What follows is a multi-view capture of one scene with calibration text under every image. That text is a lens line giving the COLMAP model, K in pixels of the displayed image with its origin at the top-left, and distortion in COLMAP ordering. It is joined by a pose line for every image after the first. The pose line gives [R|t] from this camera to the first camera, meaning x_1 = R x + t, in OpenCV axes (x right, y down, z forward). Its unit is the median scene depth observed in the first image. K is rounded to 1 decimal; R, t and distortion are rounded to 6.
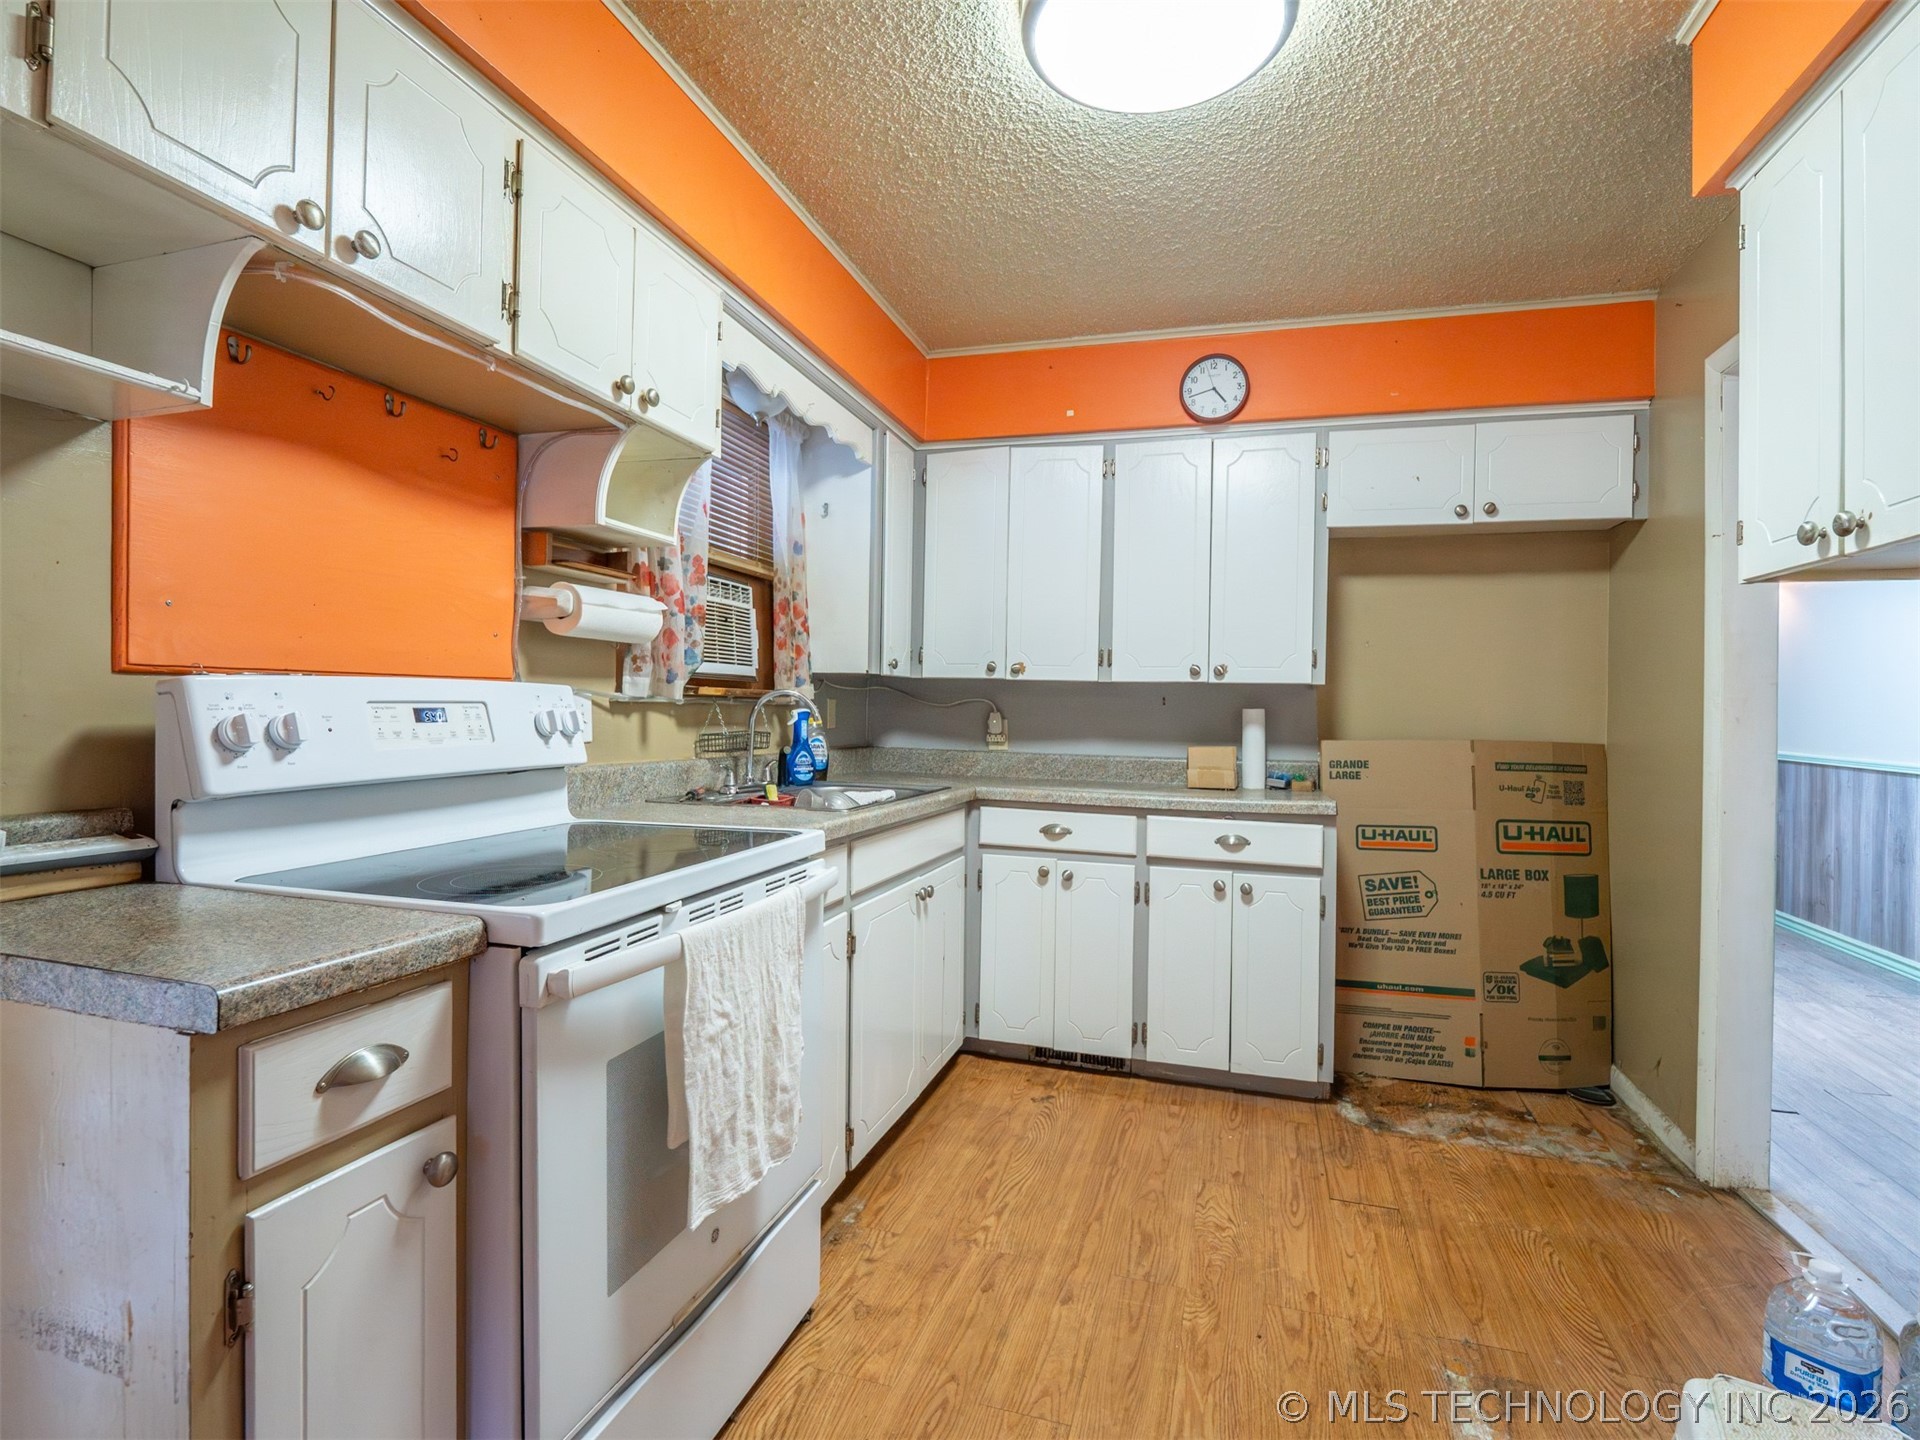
lens RADIAL K [[941.5, 0, 960.6], [0, 941.5, 711.1], [0, 0, 1]] dist [-0.009334, -0.003443]
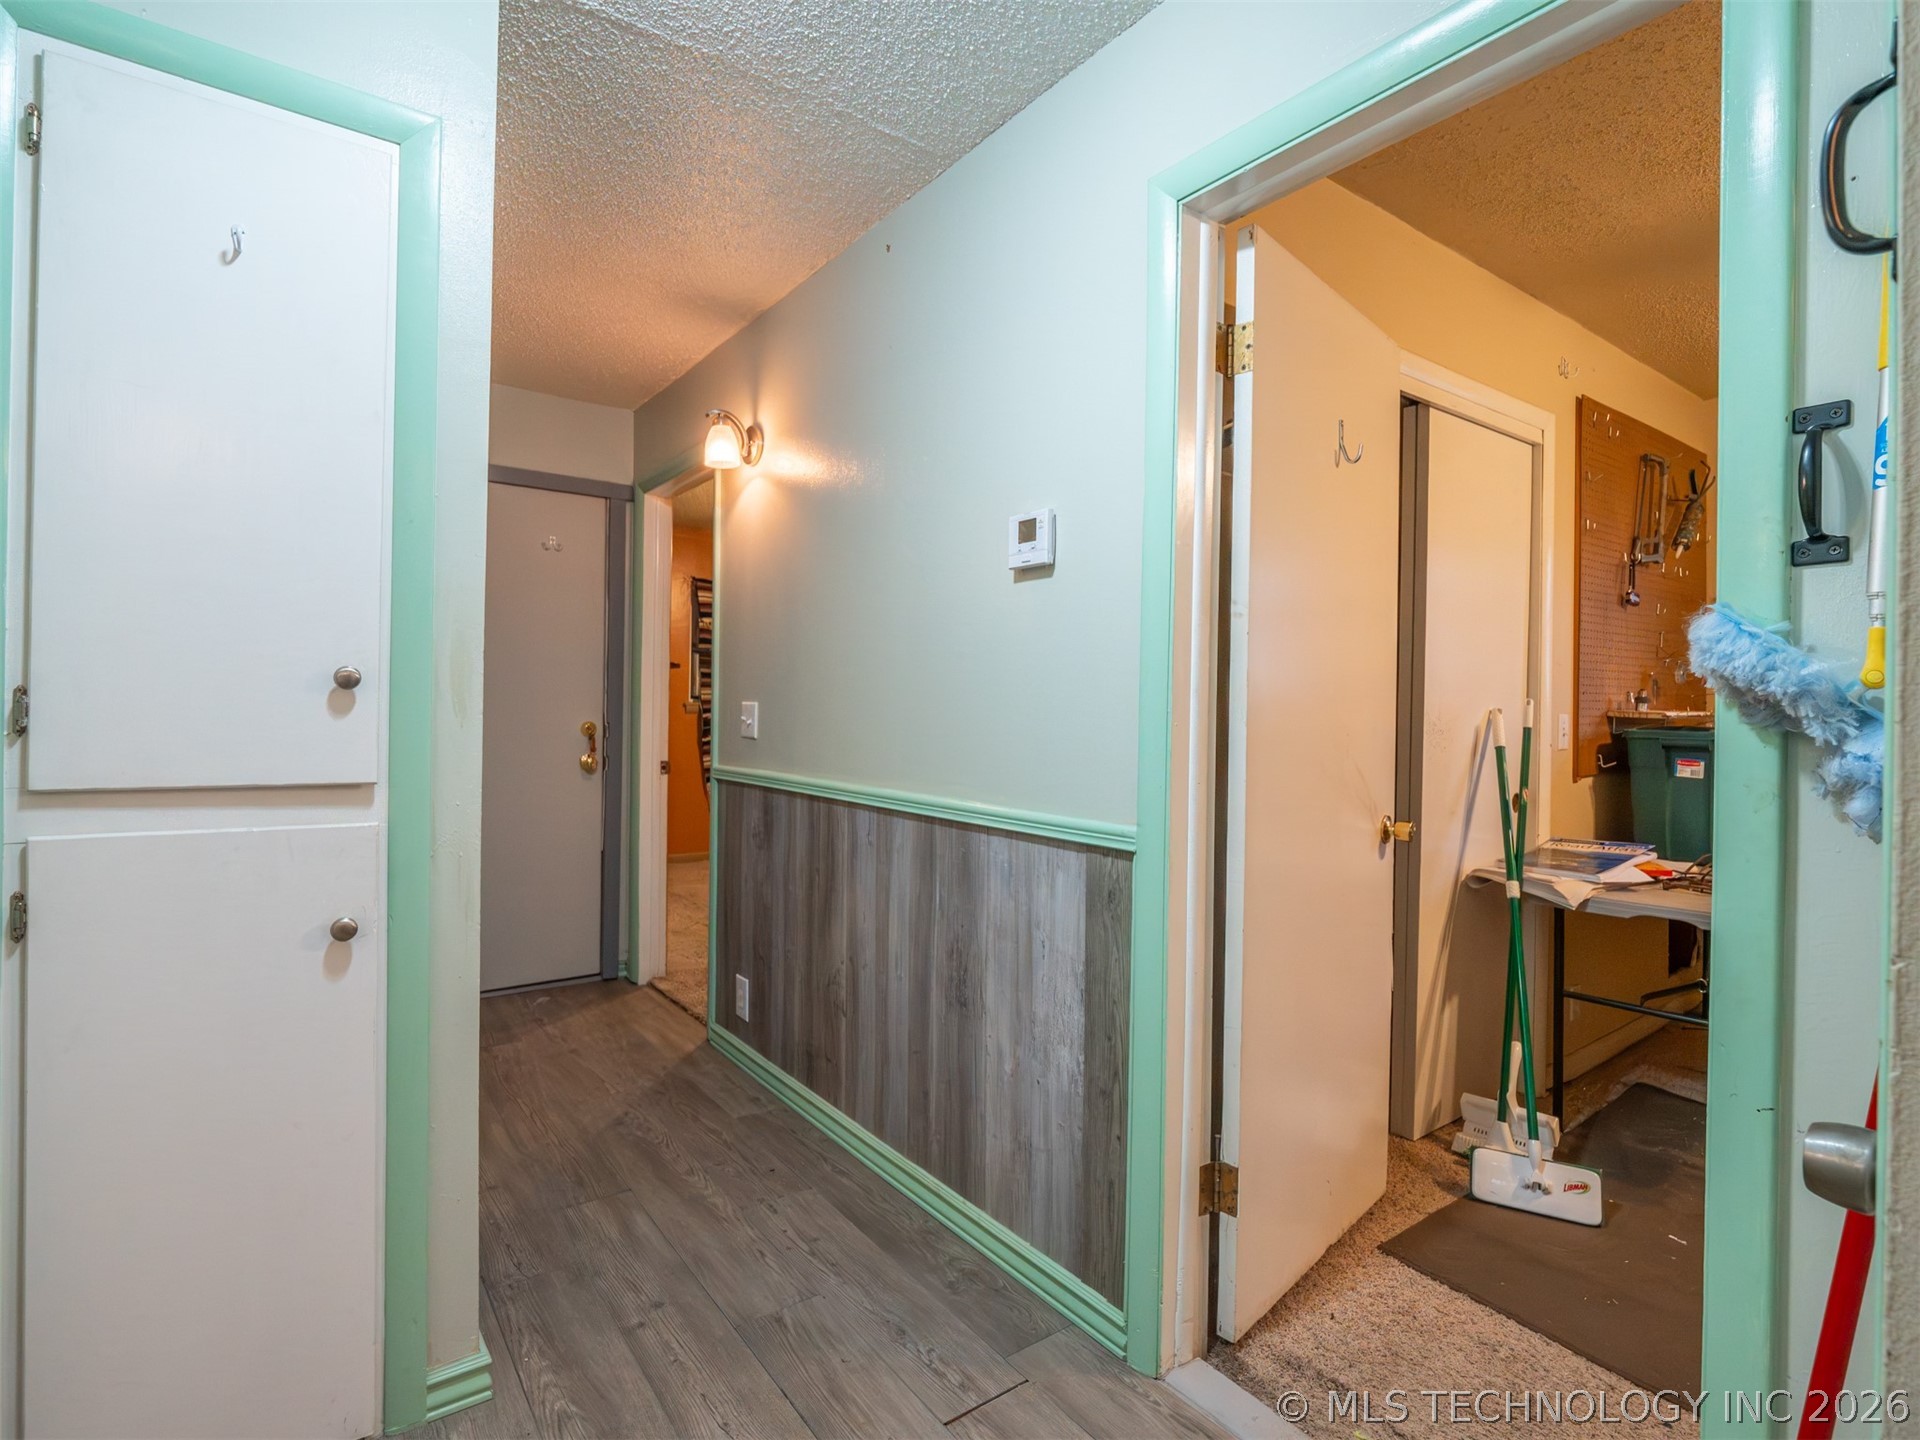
lens RADIAL K [[941.5, 0, 966.8], [0, 941.5, 714.8], [0, 0, 1]] dist [-0.009334, -0.003443]
pose [[0.598038, -0.003696, 0.801459, 0.908346], [-0.004330, 0.999960, 0.007842, 0.009395], [-0.801456, -0.008160, 0.597998, 1.031912]]
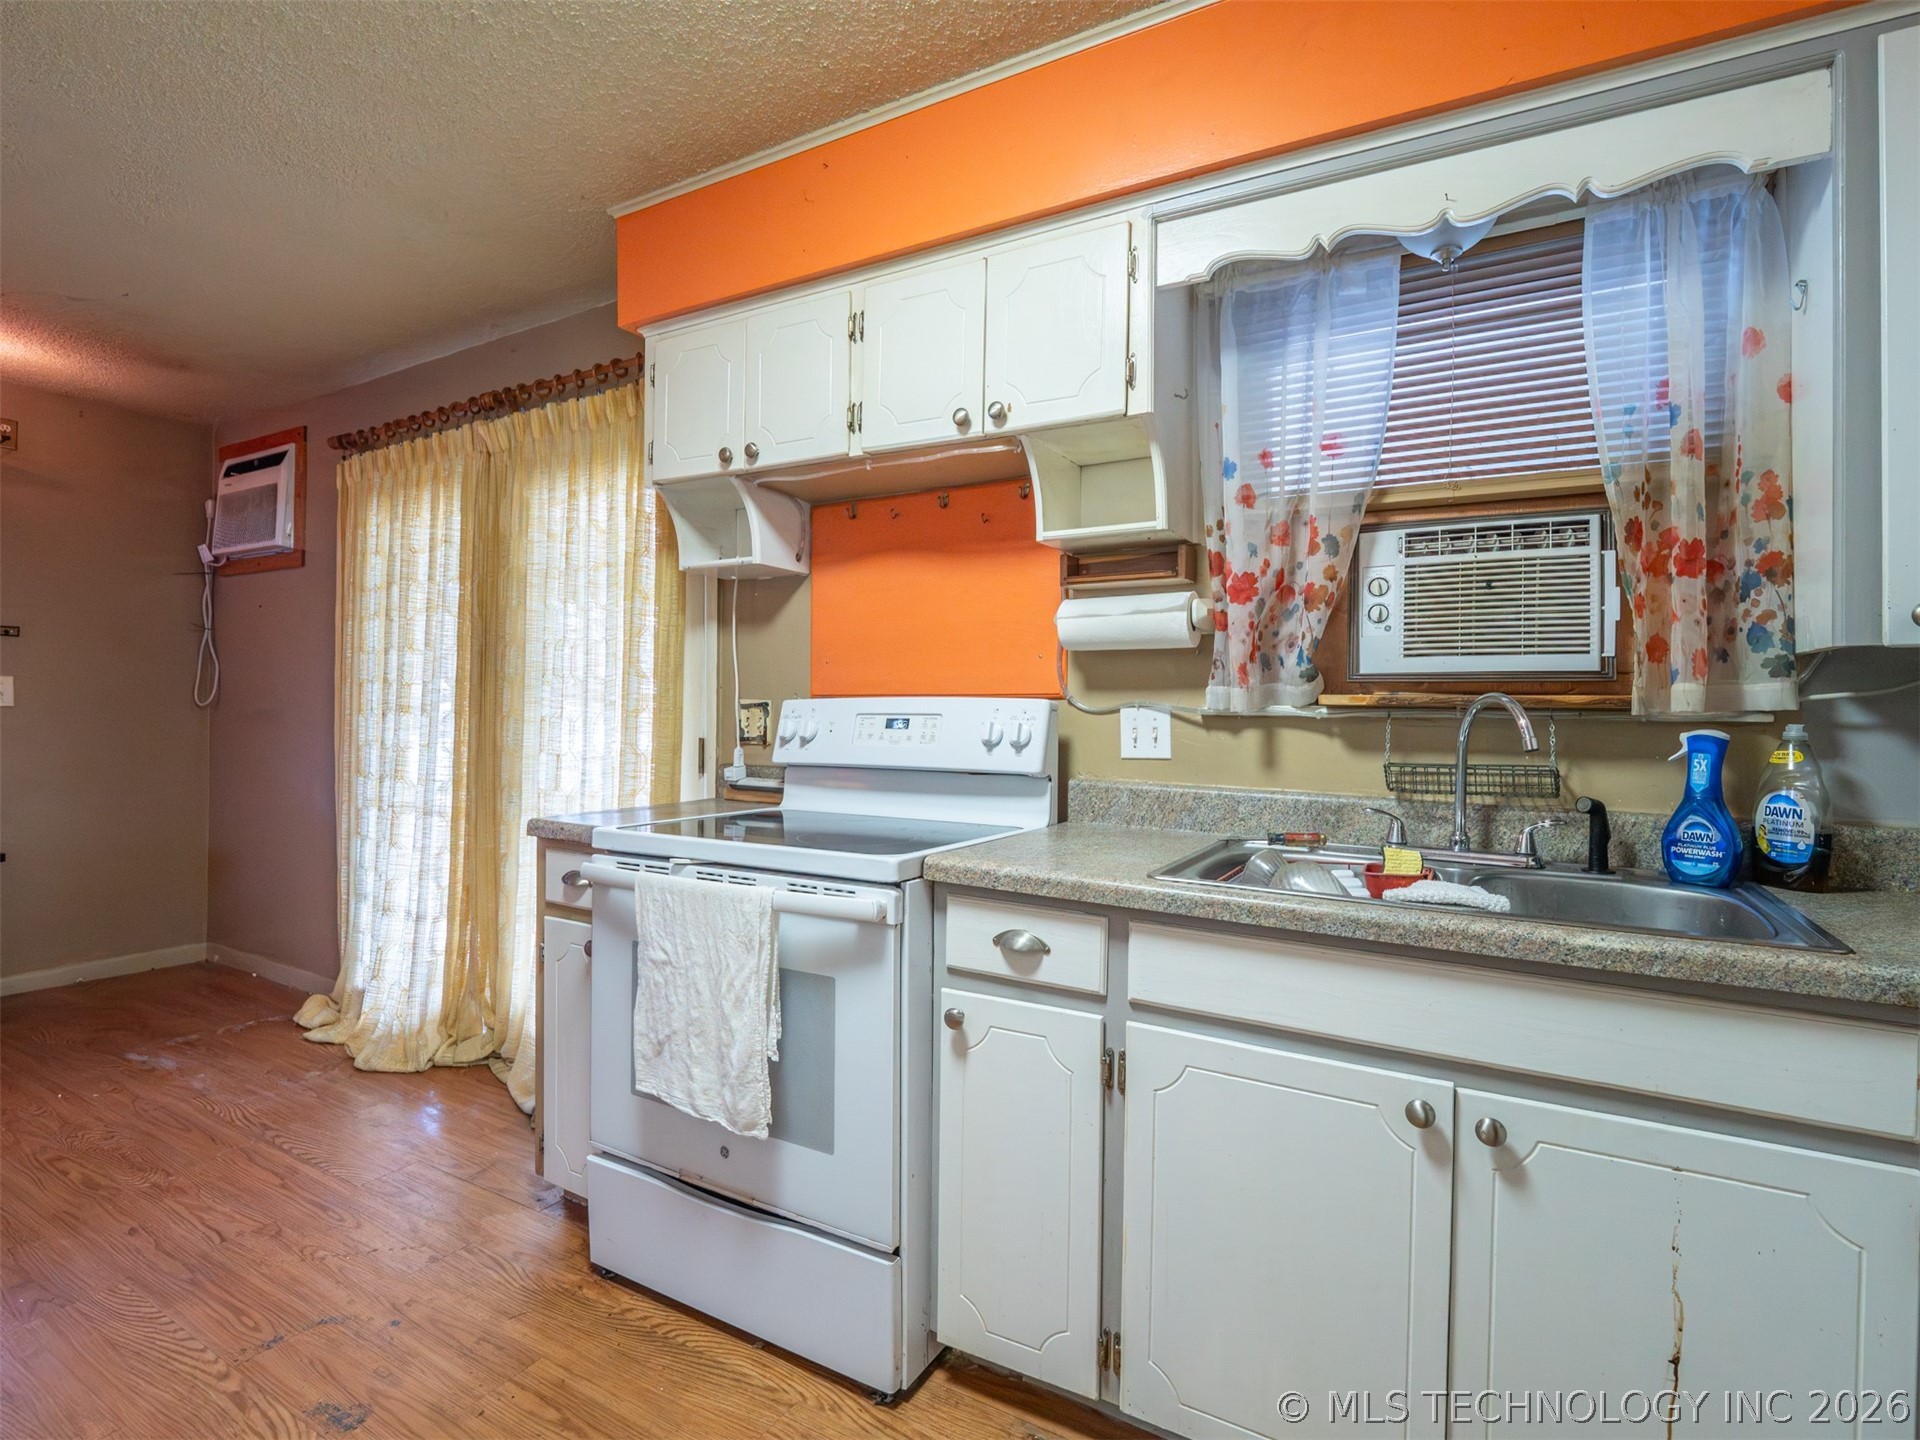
lens RADIAL K [[941.5, 0, 954.8], [0, 941.5, 709.1], [0, 0, 1]] dist [-0.009334, -0.003443]
pose [[-0.228770, -0.014205, -0.973377, 0.429659], [-0.016462, 0.999807, -0.010722, -0.002165], [0.973341, 0.013571, -0.228960, 0.779953]]
